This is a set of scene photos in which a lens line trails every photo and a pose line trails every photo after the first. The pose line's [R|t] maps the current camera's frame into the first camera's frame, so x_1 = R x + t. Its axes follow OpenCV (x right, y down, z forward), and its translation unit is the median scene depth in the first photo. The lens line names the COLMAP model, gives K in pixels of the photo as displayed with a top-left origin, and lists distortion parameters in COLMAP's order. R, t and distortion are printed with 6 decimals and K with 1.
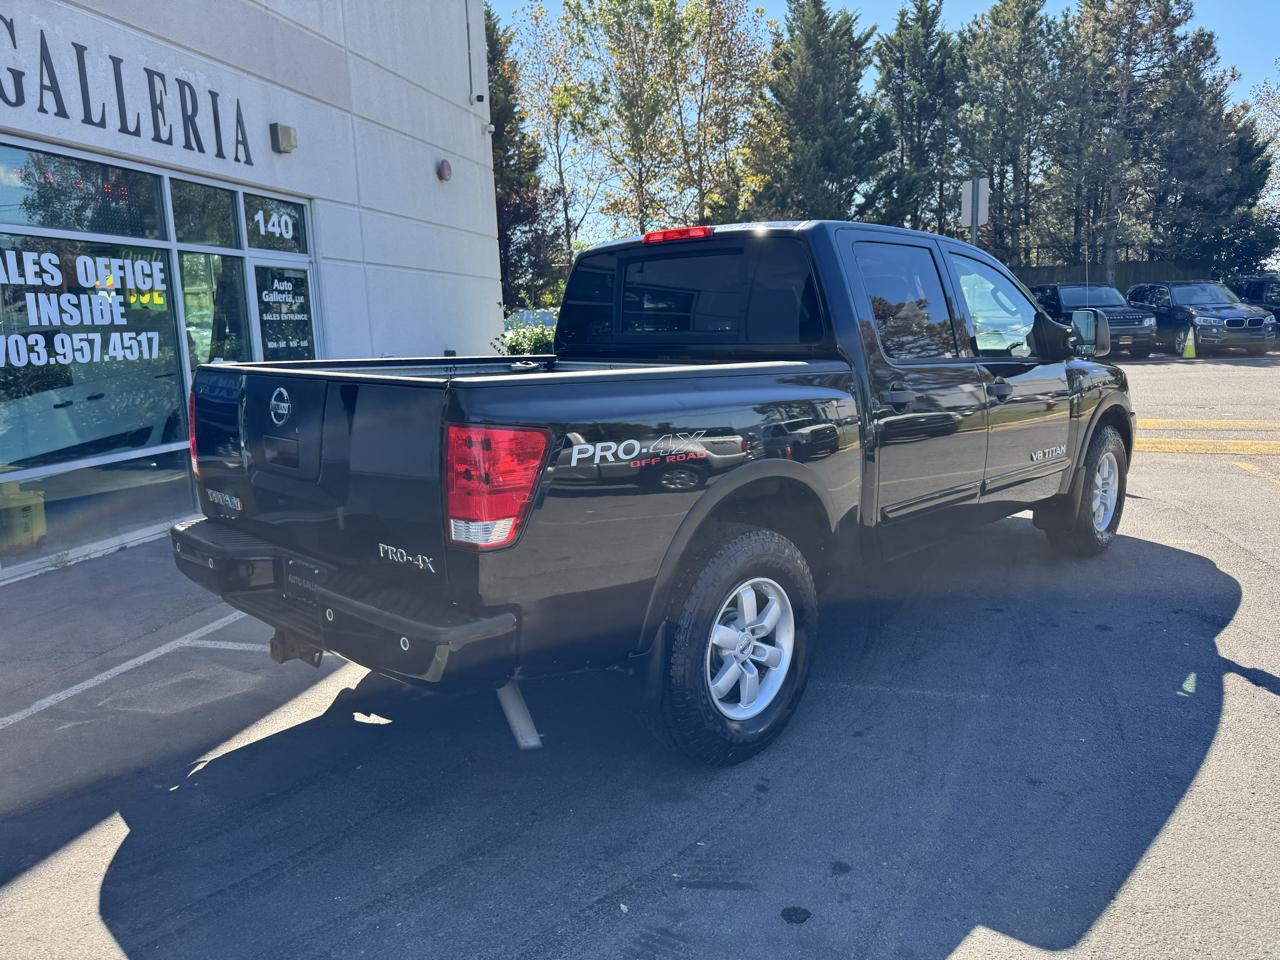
lens RADIAL K [[913.2, 0, 648.6], [0, 913.2, 476.3], [0, 0, 1]] dist [0.006042, -0.008386]
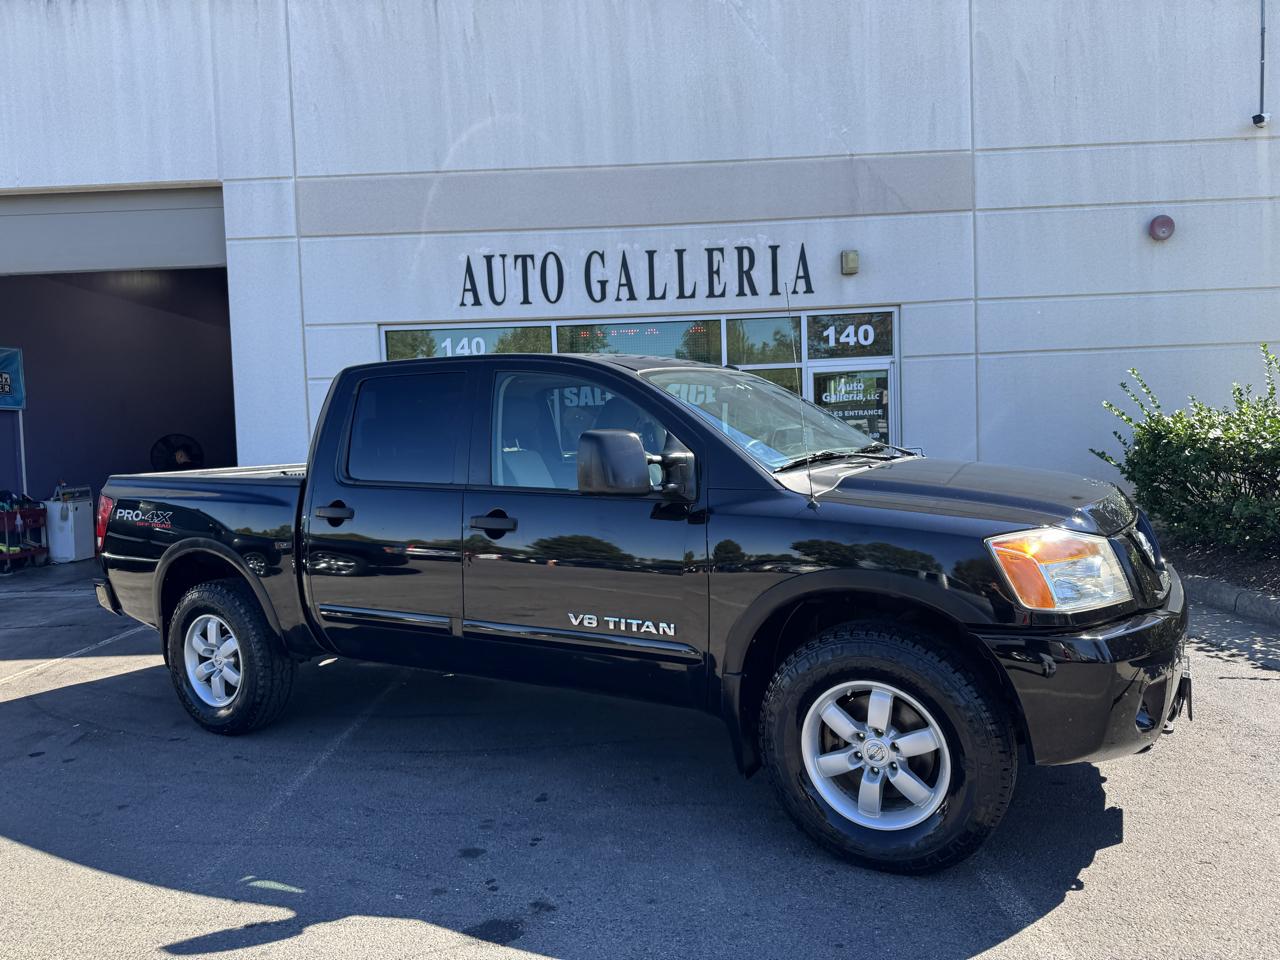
lens RADIAL K [[891.5, 0, 643.9], [0, 891.5, 483.4], [0, 0, 1]] dist [0.126557, -0.200023]
pose [[0.224548, 0.065733, -0.972244, 0.820435], [-0.126805, 0.991210, 0.037728, -0.120263], [0.966177, 0.114813, 0.230909, 0.617176]]
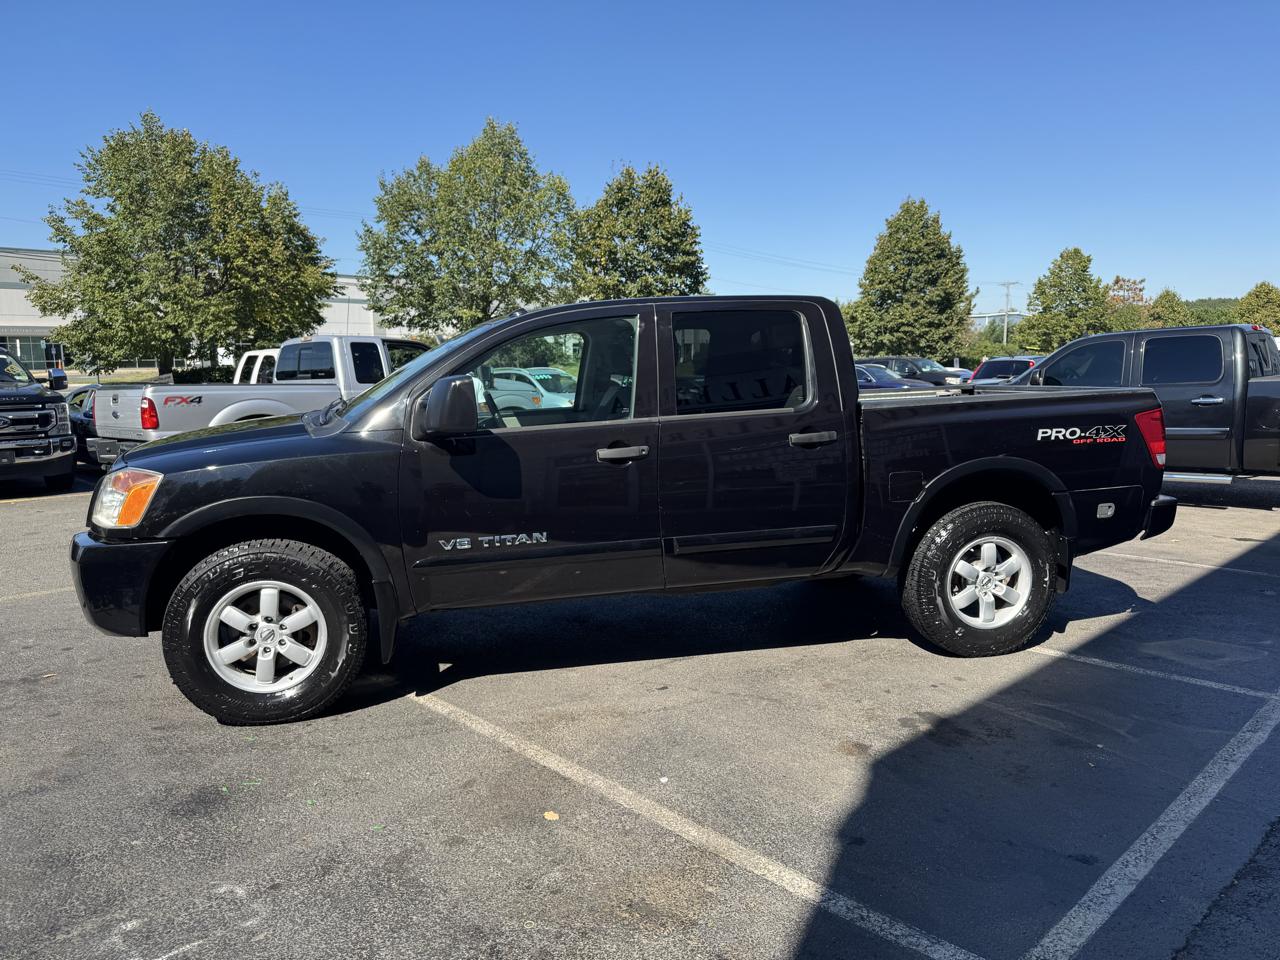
lens RADIAL K [[900.5, 0, 653.6], [0, 900.5, 479.5], [0, 0, 1]] dist [0.066435, -0.087334]
pose [[-0.847925, -0.029934, 0.529270, -0.306583], [0.122228, 0.960464, 0.250139, -0.228779], [-0.515832, 0.276791, -0.810743, 1.361505]]
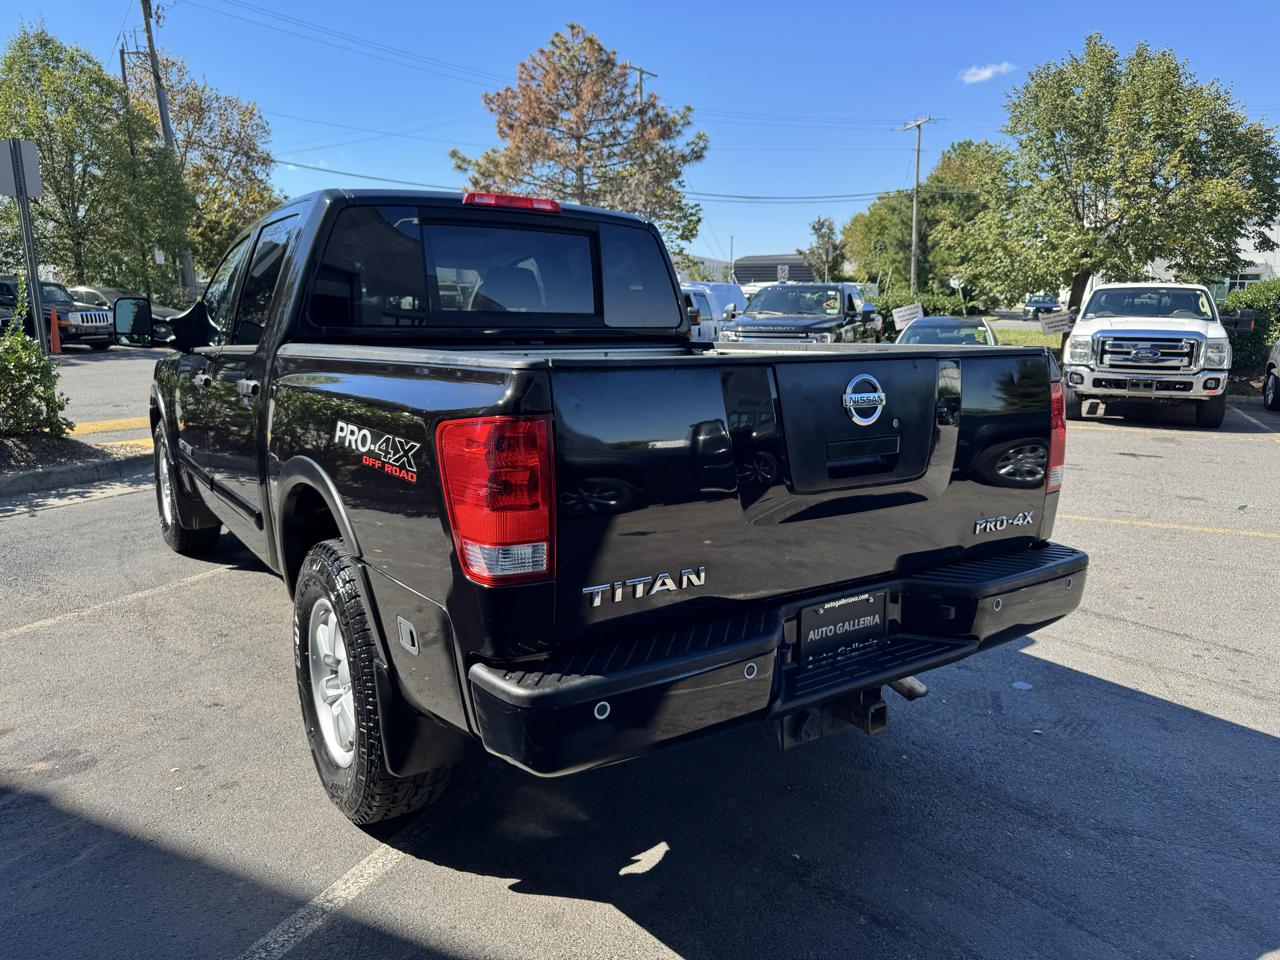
lens RADIAL K [[909.8, 0, 647.0], [0, 909.8, 477.8], [0, 0, 1]] dist [0.010866, -0.013046]
pose [[0.203748, -0.151315, 0.967259, -0.502637], [0.154531, 0.980569, 0.120846, -0.055454], [-0.966751, 0.124850, 0.223172, 0.434254]]
